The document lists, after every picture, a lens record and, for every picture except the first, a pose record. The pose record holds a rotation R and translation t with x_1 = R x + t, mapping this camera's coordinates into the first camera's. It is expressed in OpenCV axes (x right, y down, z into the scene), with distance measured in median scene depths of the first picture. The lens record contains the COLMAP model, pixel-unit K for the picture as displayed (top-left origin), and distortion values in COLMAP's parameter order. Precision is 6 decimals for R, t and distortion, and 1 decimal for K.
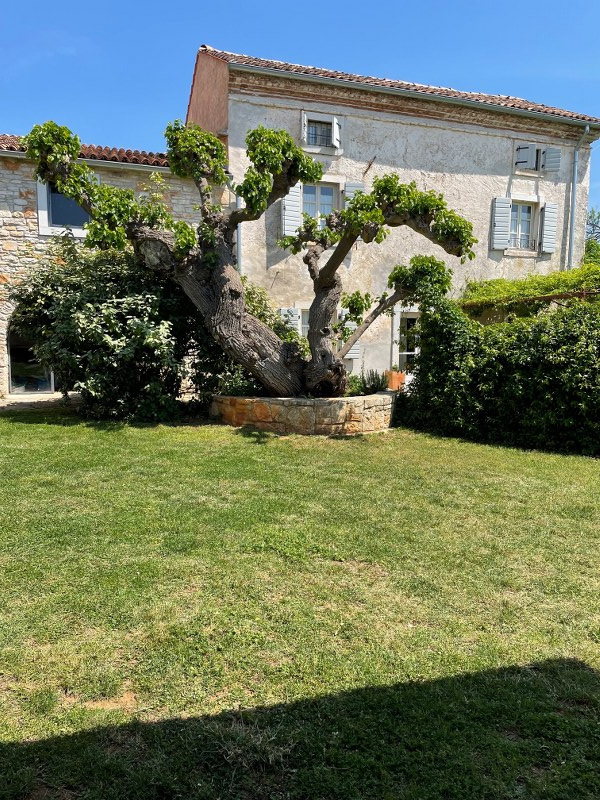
lens RADIAL K [[606.5, 0, 305.9], [0, 606.5, 433.5], [0, 0, 1]] dist [-0.004322, -0.003872]
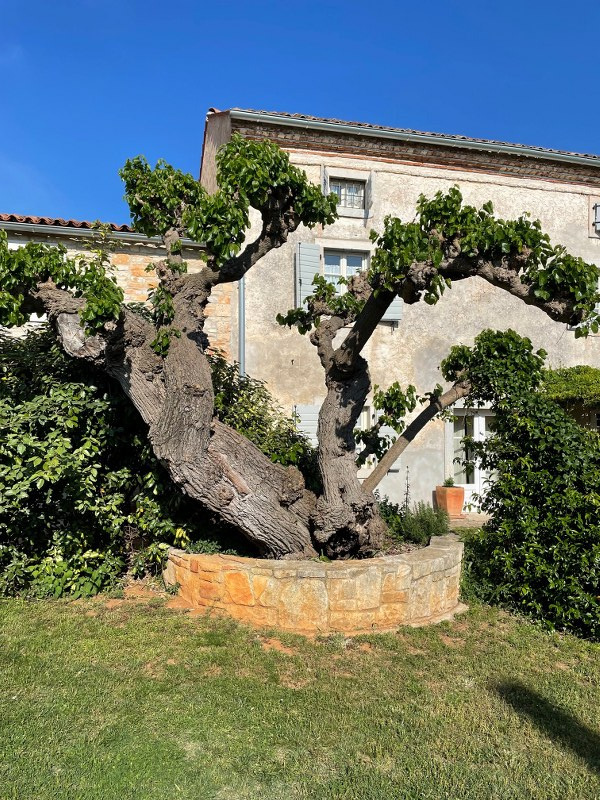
lens RADIAL K [[613.5, 0, 300.0], [0, 613.5, 400.0], [0, 0, 1]] dist [0.070780, -0.001212]
pose [[0.997195, -0.010912, -0.074050, 0.031185], [-0.003926, 0.980329, -0.197329, -0.087744], [0.074747, 0.197066, 0.977537, 0.348889]]
